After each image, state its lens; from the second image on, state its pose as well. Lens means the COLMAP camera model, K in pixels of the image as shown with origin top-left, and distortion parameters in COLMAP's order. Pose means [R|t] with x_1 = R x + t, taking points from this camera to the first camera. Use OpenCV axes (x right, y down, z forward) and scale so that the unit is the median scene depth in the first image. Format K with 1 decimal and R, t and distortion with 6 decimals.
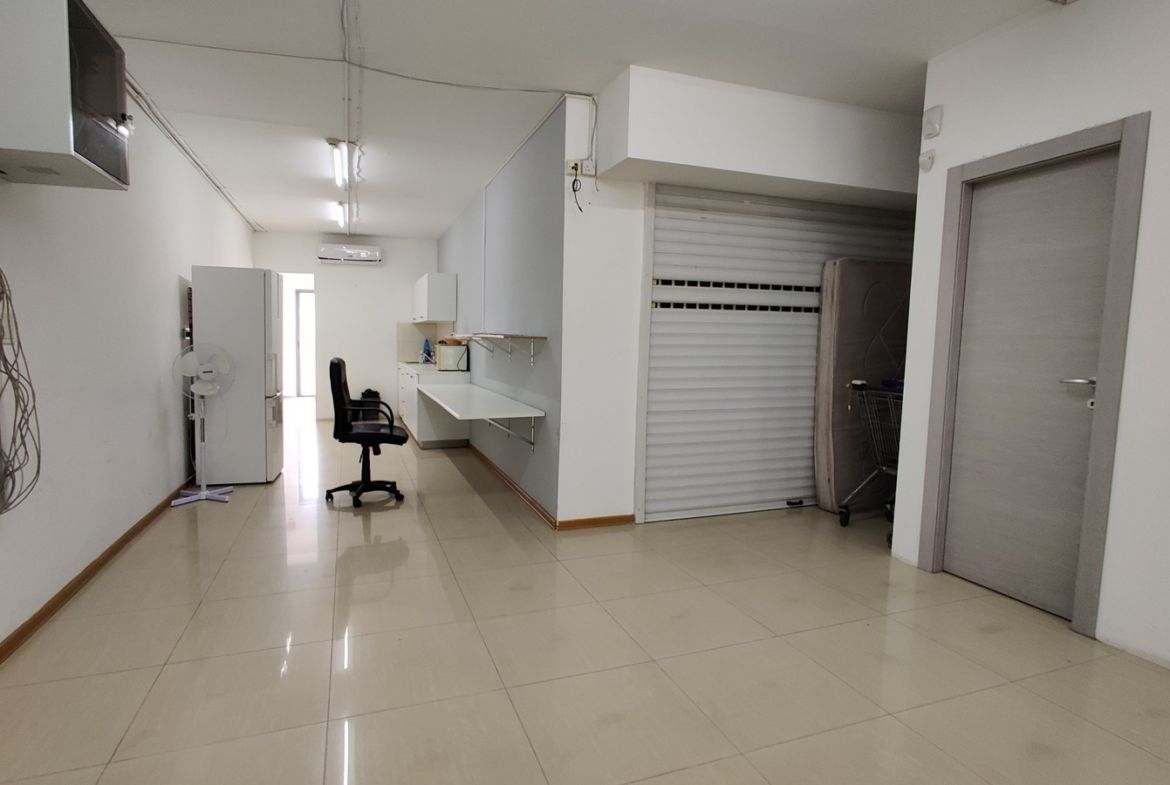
lens RADIAL K [[626.6, 0, 585.0], [0, 626.6, 392.5], [0, 0, 1]] dist [-0.001428, -0.000693]
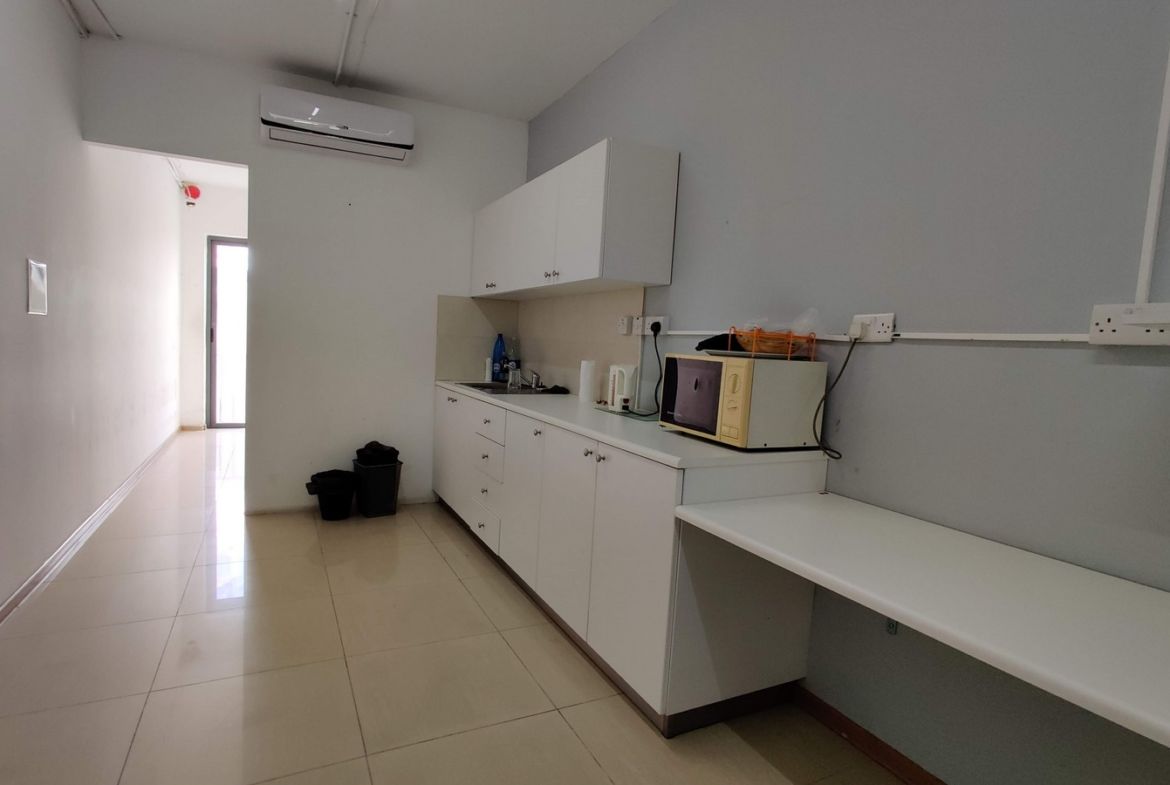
lens RADIAL K [[626.6, 0, 585.0], [0, 626.6, 392.5], [0, 0, 1]] dist [-0.001428, -0.000693]
pose [[0.995085, 0.013179, 0.098145, -0.239868], [-0.013725, 0.999894, 0.004892, -0.044780], [-0.098071, -0.006215, 0.995160, 0.542573]]
